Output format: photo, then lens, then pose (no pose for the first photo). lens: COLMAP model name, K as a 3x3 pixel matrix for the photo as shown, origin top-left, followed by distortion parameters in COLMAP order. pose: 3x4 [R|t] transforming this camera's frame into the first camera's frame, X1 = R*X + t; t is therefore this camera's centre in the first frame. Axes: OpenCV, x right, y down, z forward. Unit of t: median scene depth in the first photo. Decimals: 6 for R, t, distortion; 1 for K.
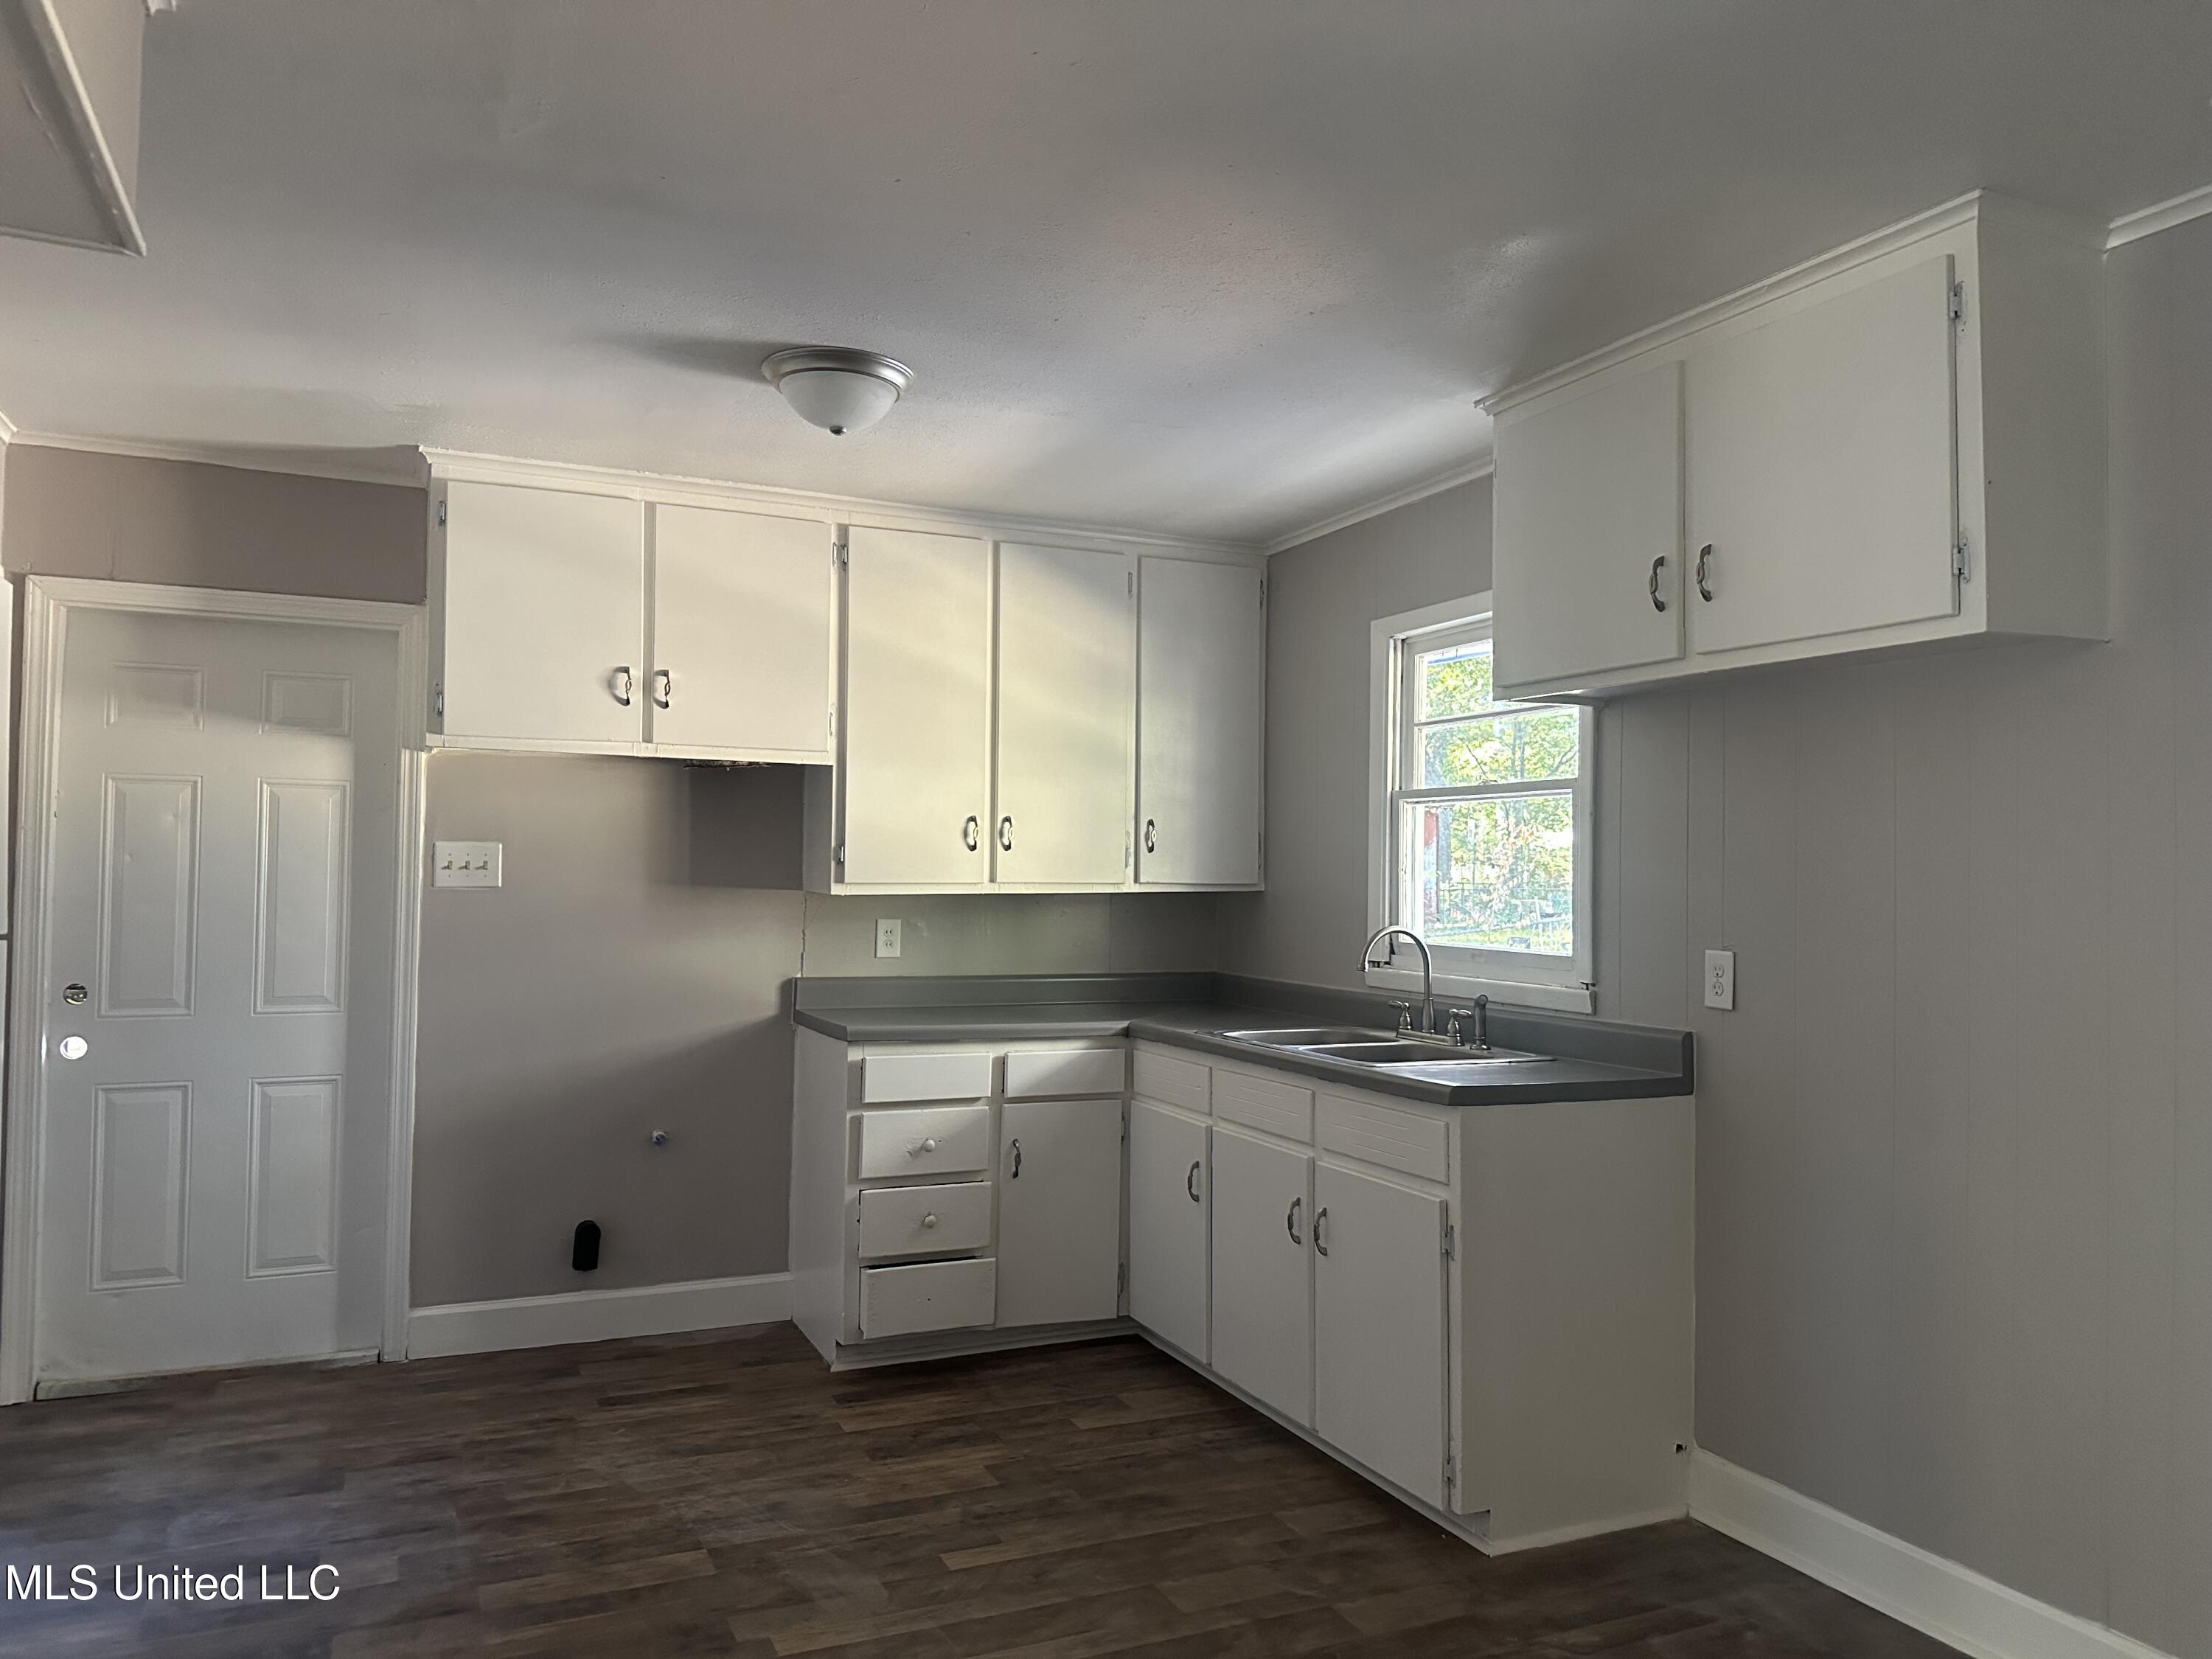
lens RADIAL K [[1538.2, 0, 1074.4], [0, 1538.2, 823.8], [0, 0, 1]] dist [0.172139, -0.248796]
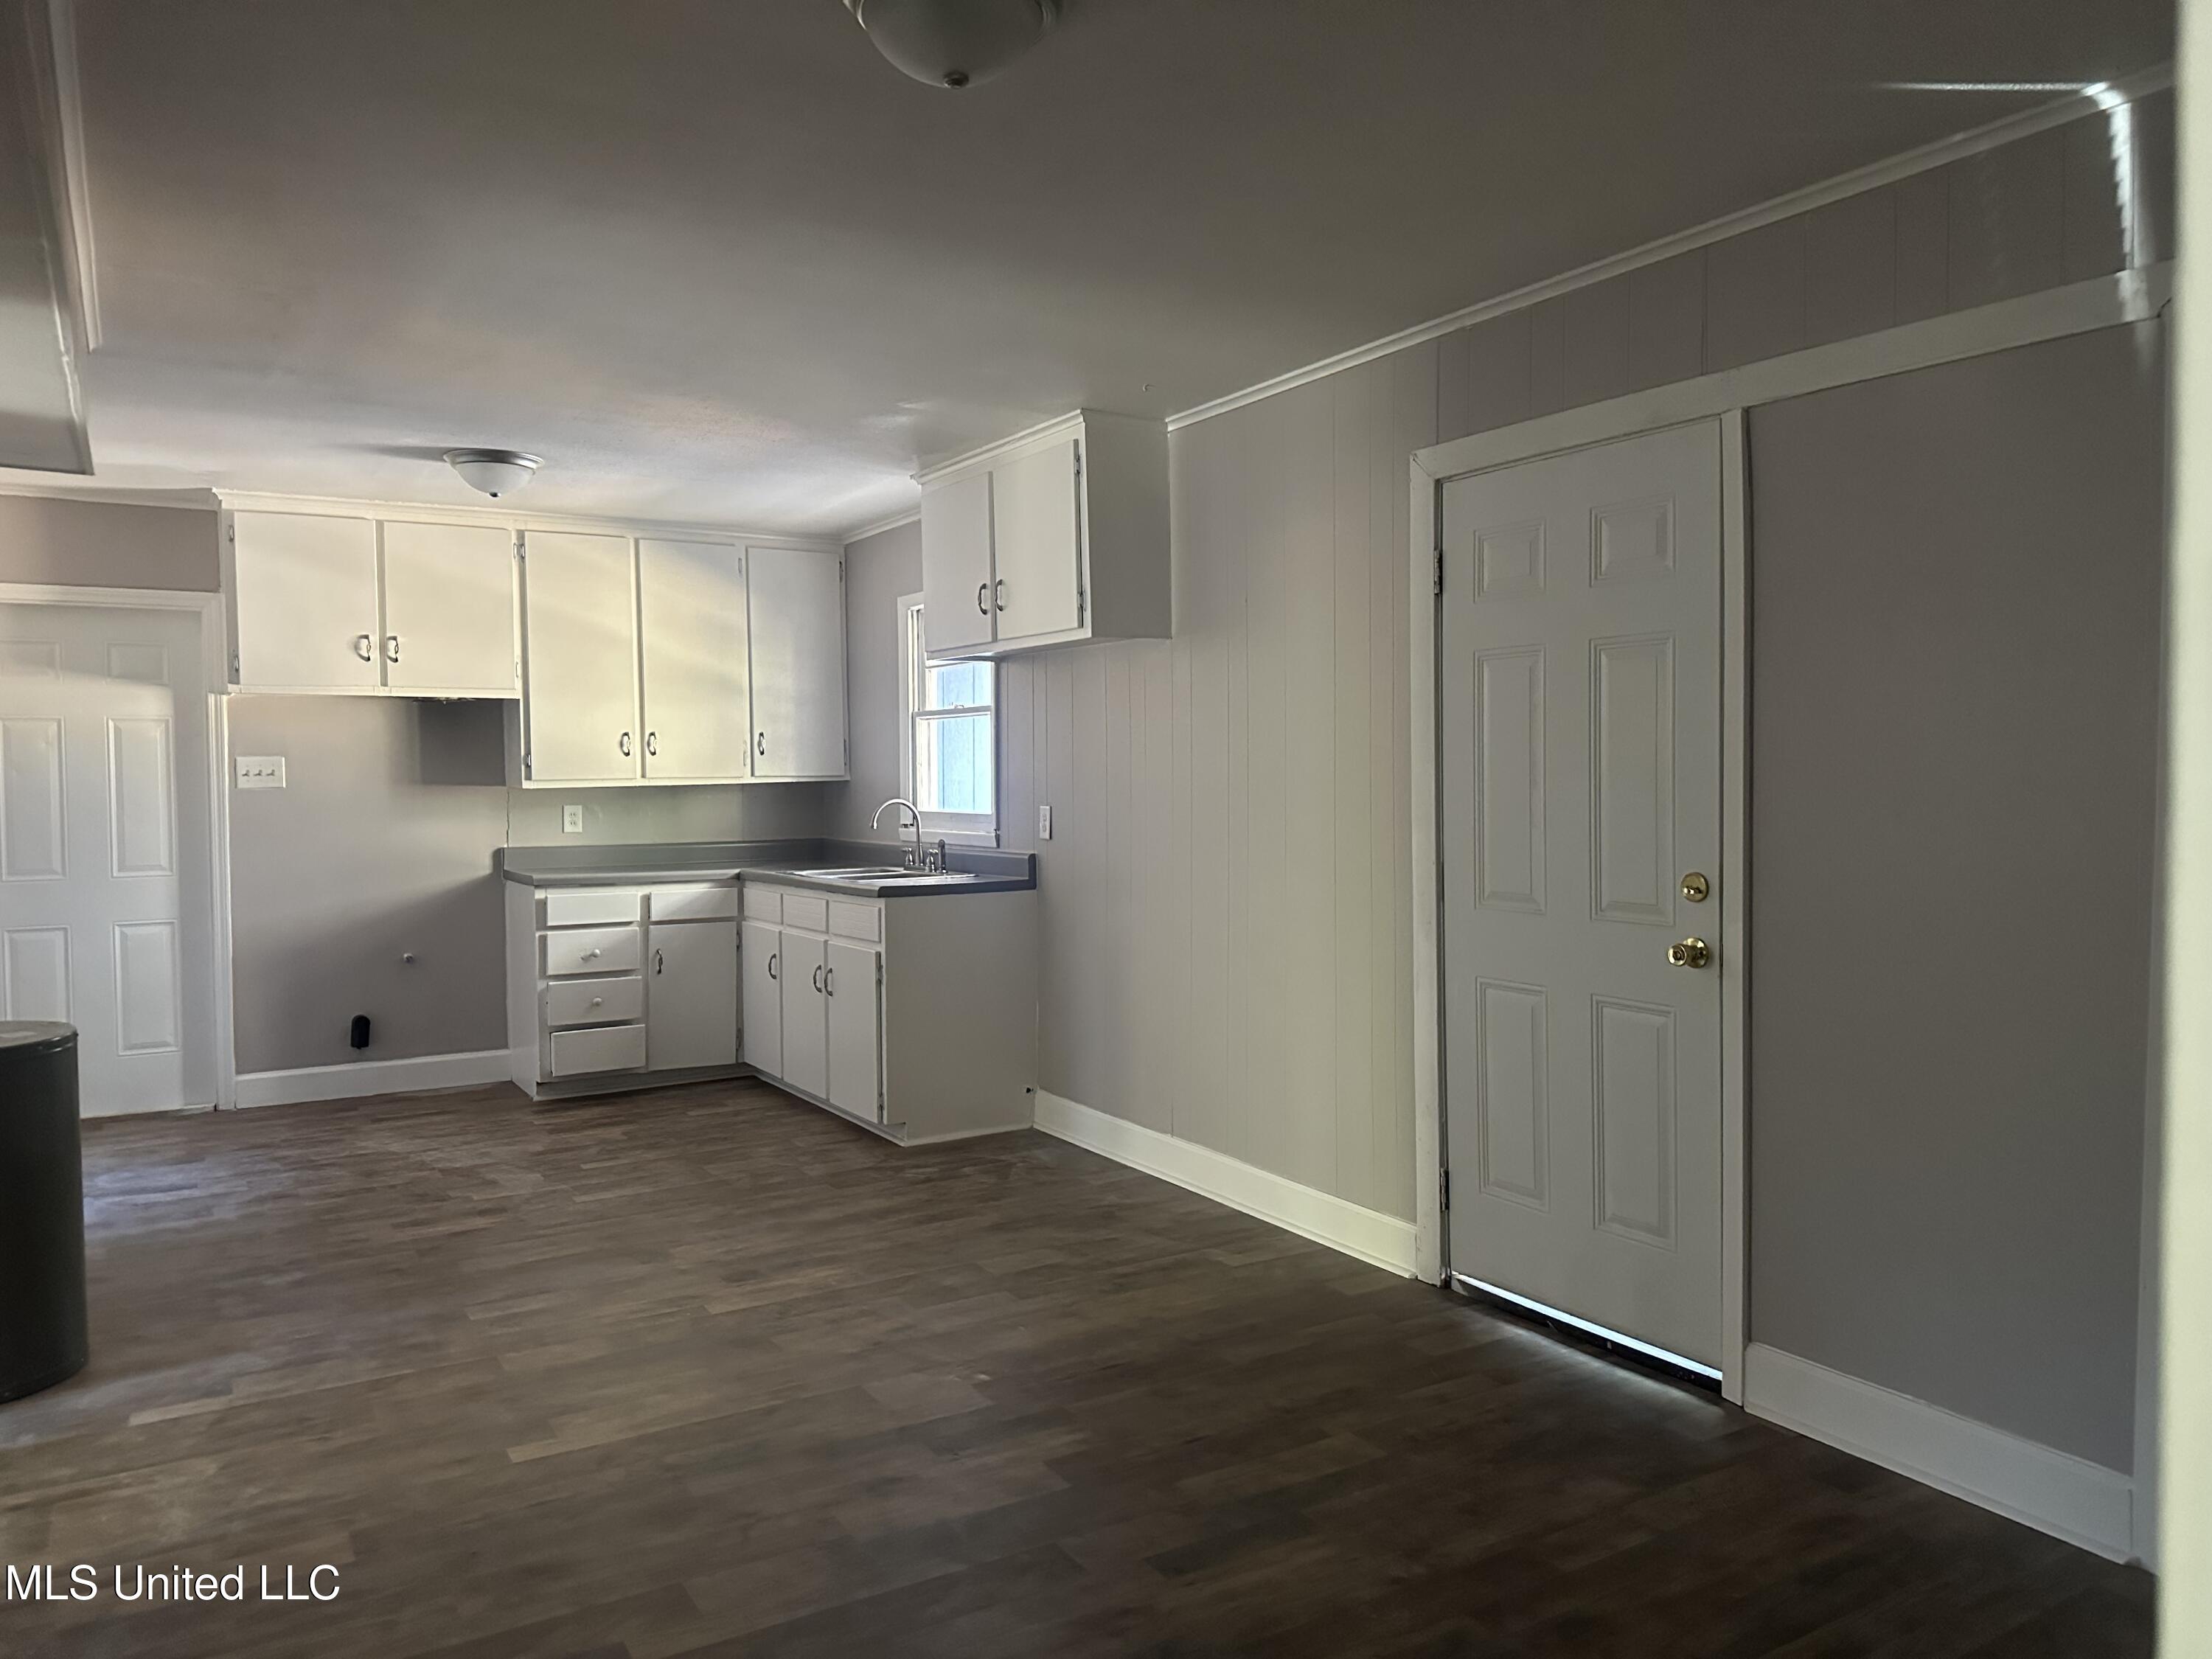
lens RADIAL K [[1564.1, 0, 1125.6], [0, 1564.1, 815.4], [0, 0, 1]] dist [0.039516, -0.049764]
pose [[0.989191, -0.026283, 0.144255, 0.196859], [0.017351, 0.997873, 0.062829, -0.012297], [-0.145600, -0.059647, 0.987544, -0.564536]]
